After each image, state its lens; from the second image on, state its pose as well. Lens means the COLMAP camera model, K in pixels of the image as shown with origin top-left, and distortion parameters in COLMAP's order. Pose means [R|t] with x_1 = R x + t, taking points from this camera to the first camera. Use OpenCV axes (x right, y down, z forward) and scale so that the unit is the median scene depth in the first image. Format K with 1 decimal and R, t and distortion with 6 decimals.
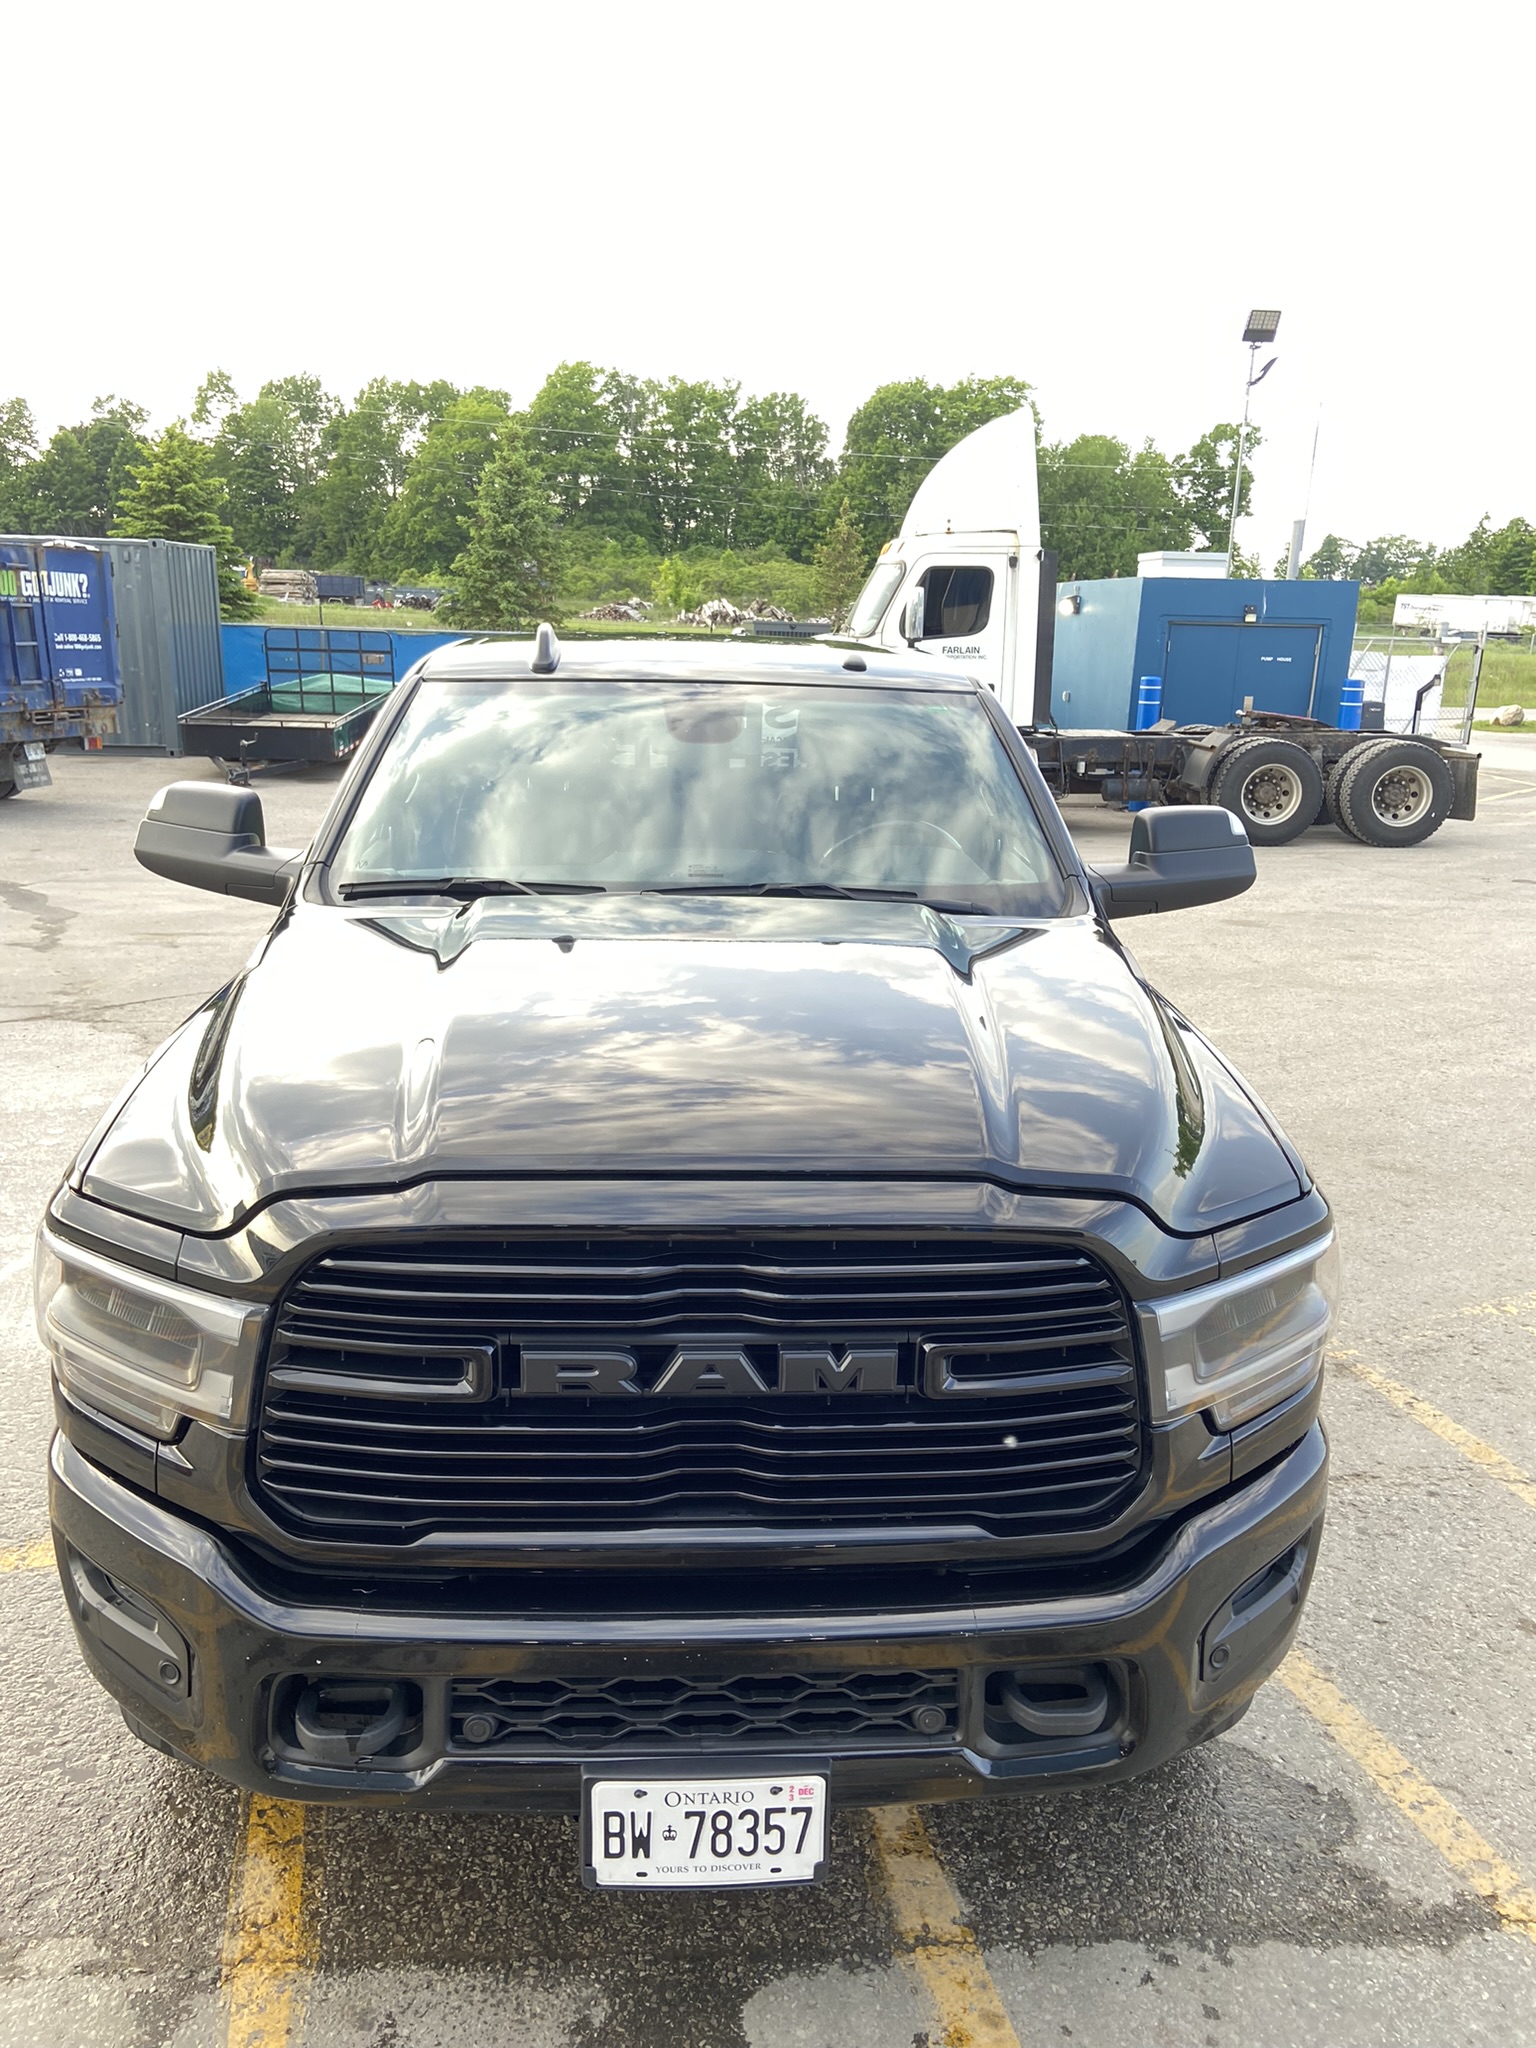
lens RADIAL K [[1551.5, 0, 779.4], [0, 1551.5, 1009.6], [0, 0, 1]] dist [0.122161, -0.153062]
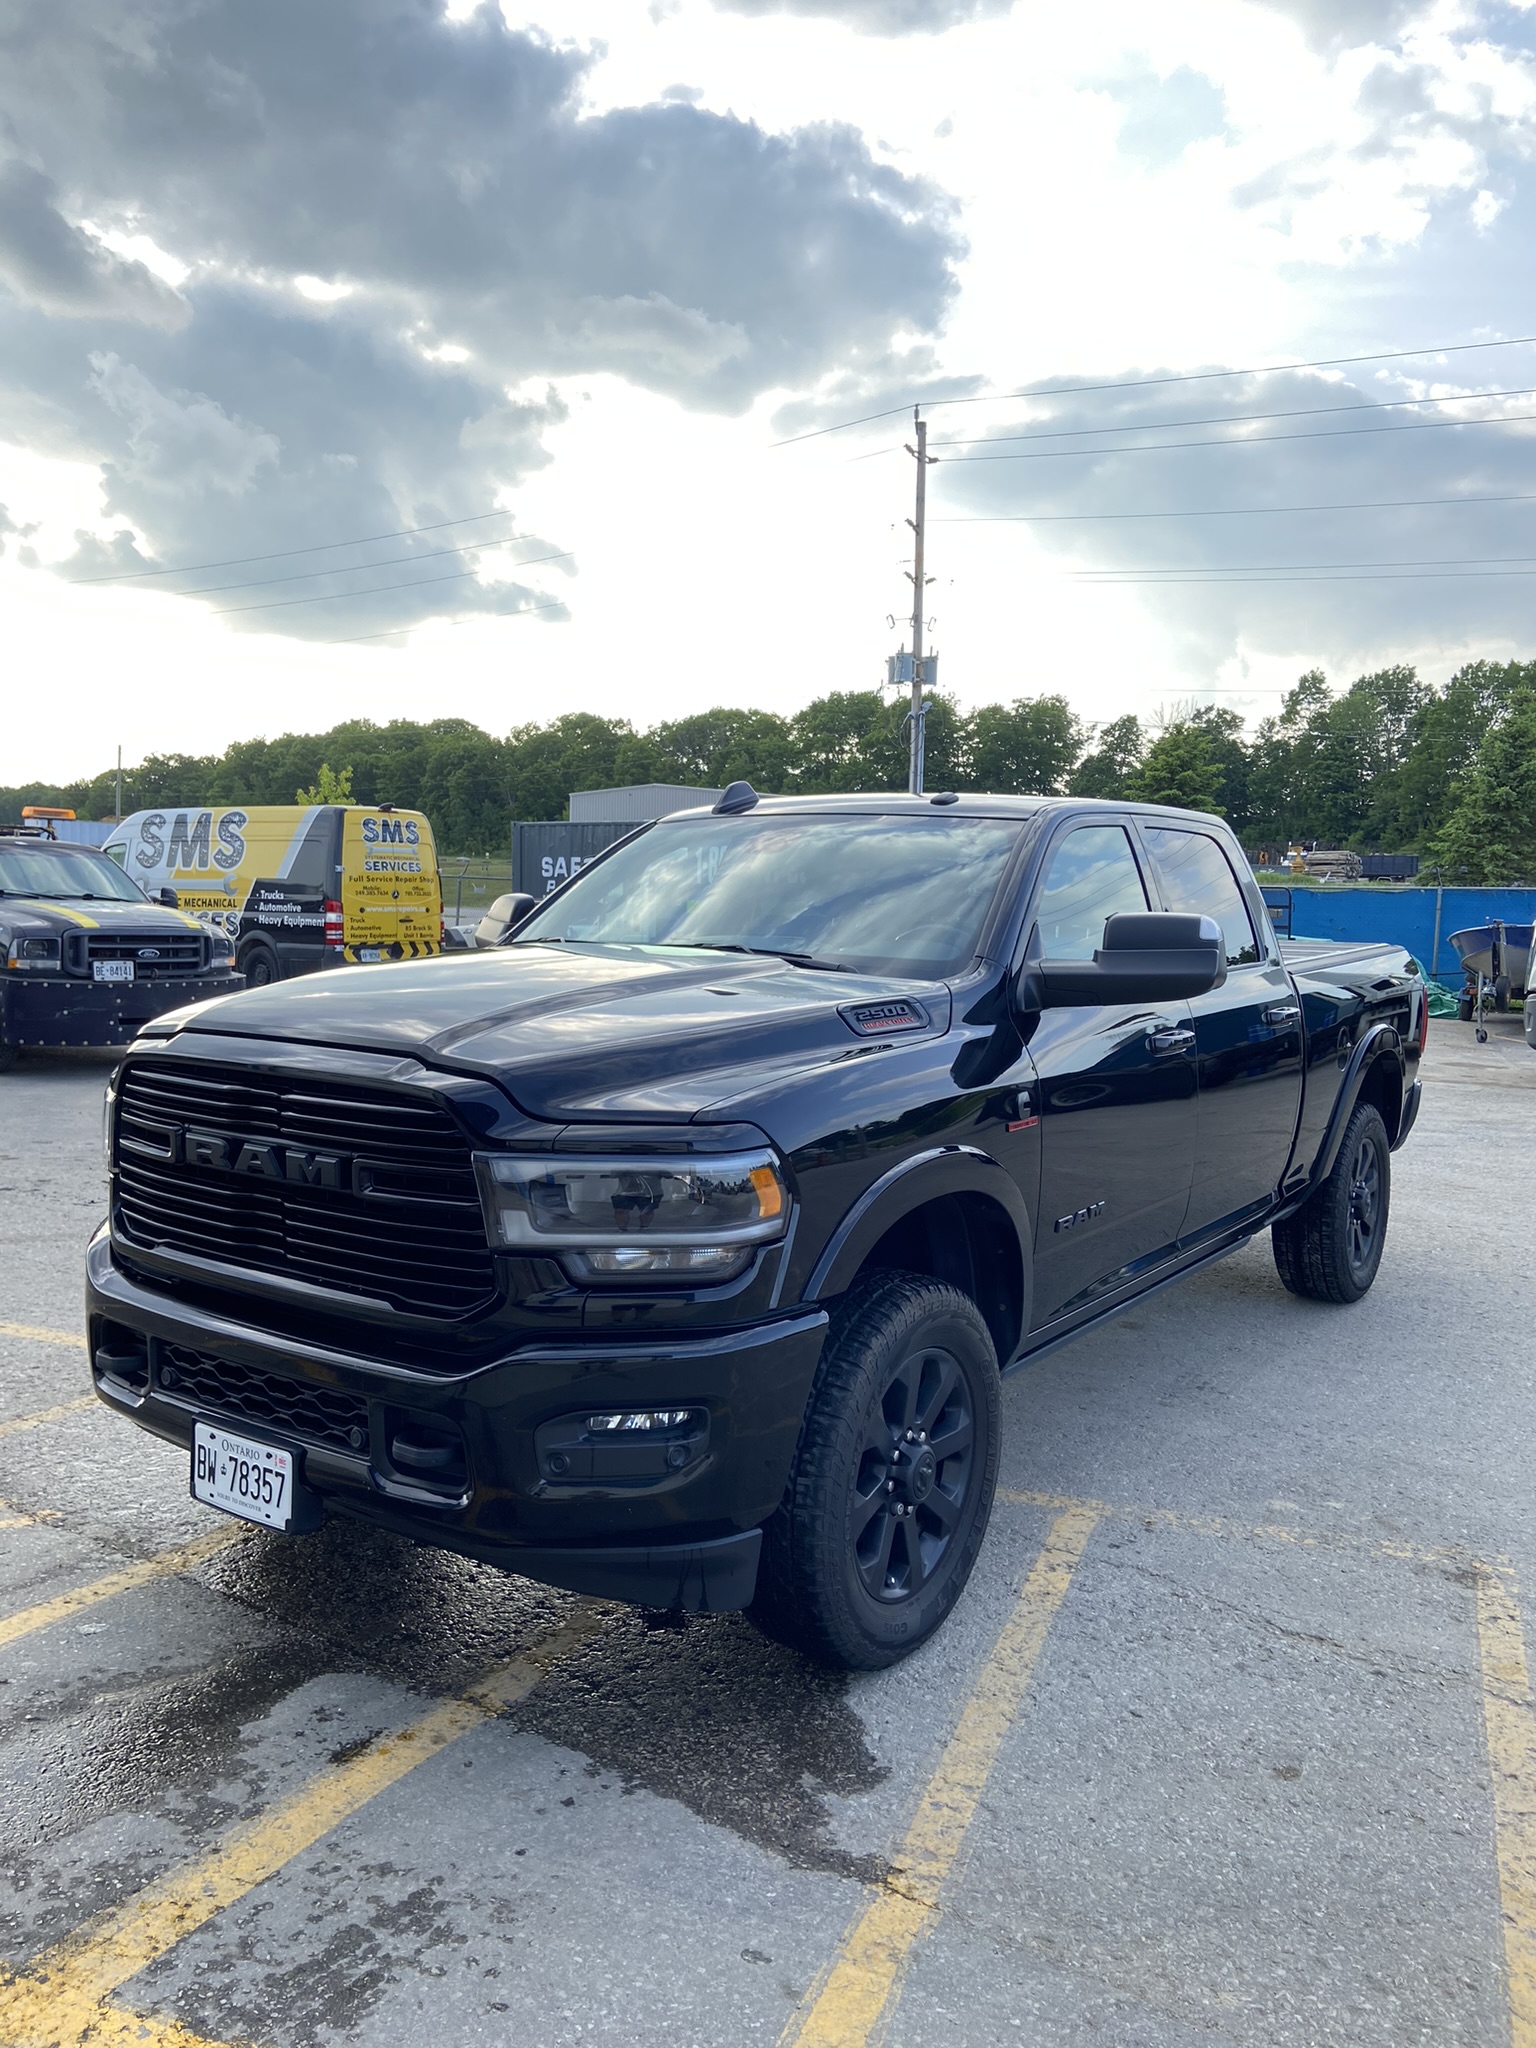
lens RADIAL K [[1551.5, 0, 734.2], [0, 1551.5, 1008.8], [0, 0, 1]] dist [0.122161, -0.153062]
pose [[0.773779, 0.040794, -0.632140, 0.179217], [-0.152068, 0.980705, -0.122853, 0.027547], [0.614932, 0.191190, 0.765053, 0.006798]]
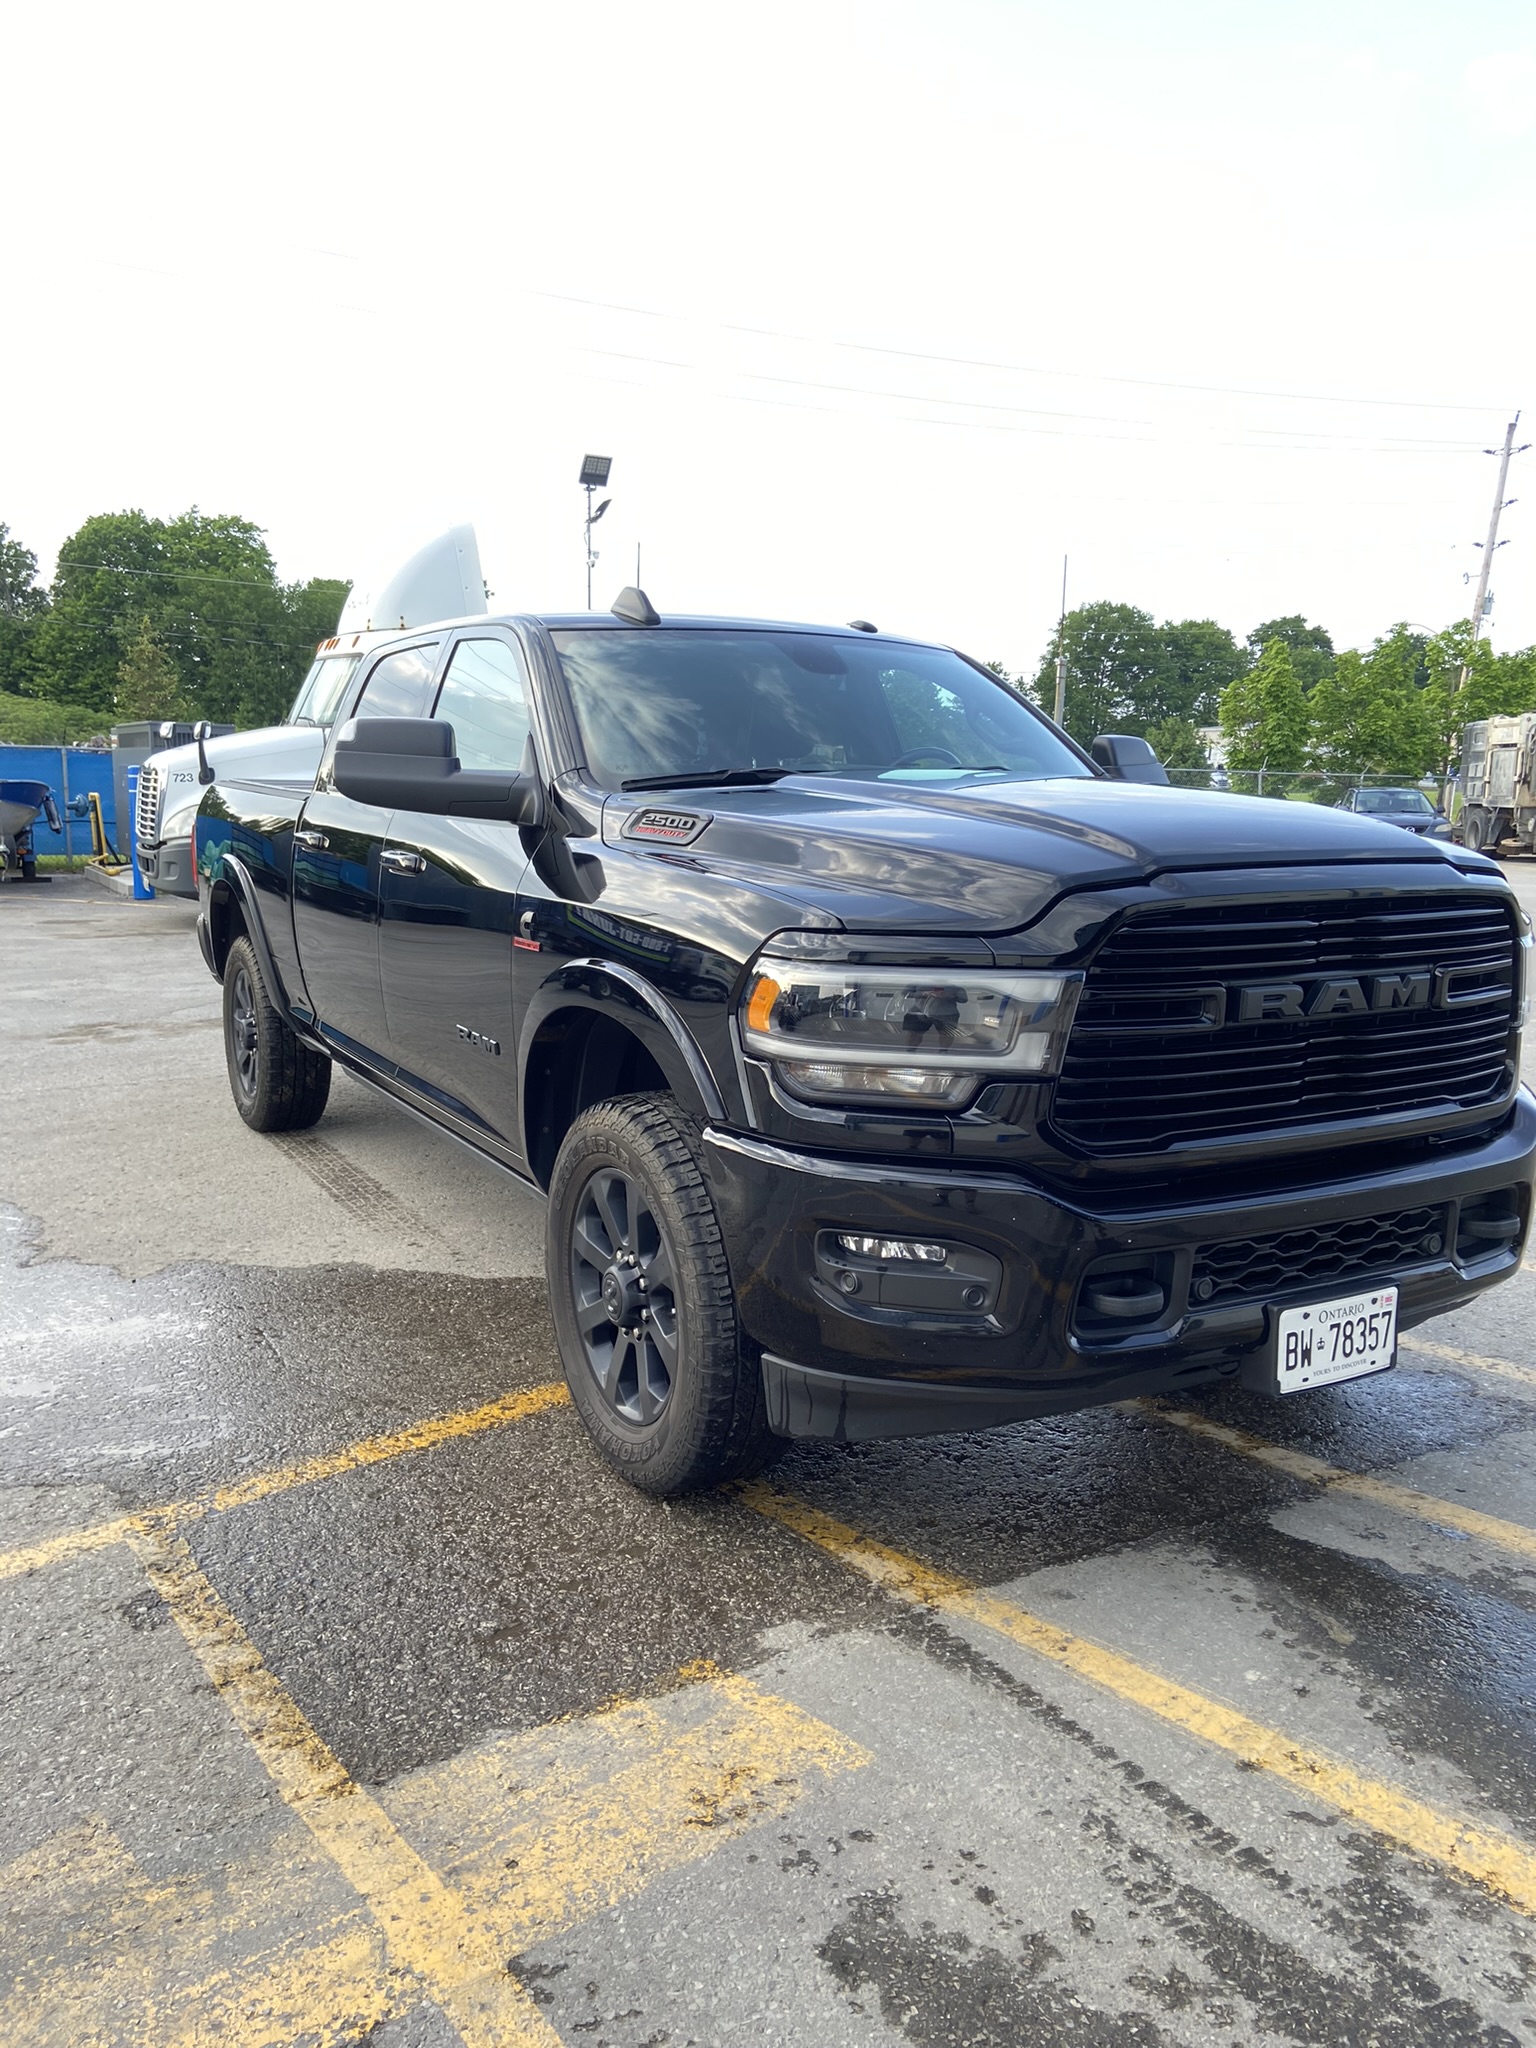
lens RADIAL K [[1551.5, 0, 749.5], [0, 1551.5, 1028.7], [0, 0, 1]] dist [0.122161, -0.153062]
pose [[0.897661, -0.085984, 0.432217, -0.154690], [0.118576, 0.991736, -0.048976, 0.036084], [-0.424434, 0.095214, 0.900439, -0.007923]]
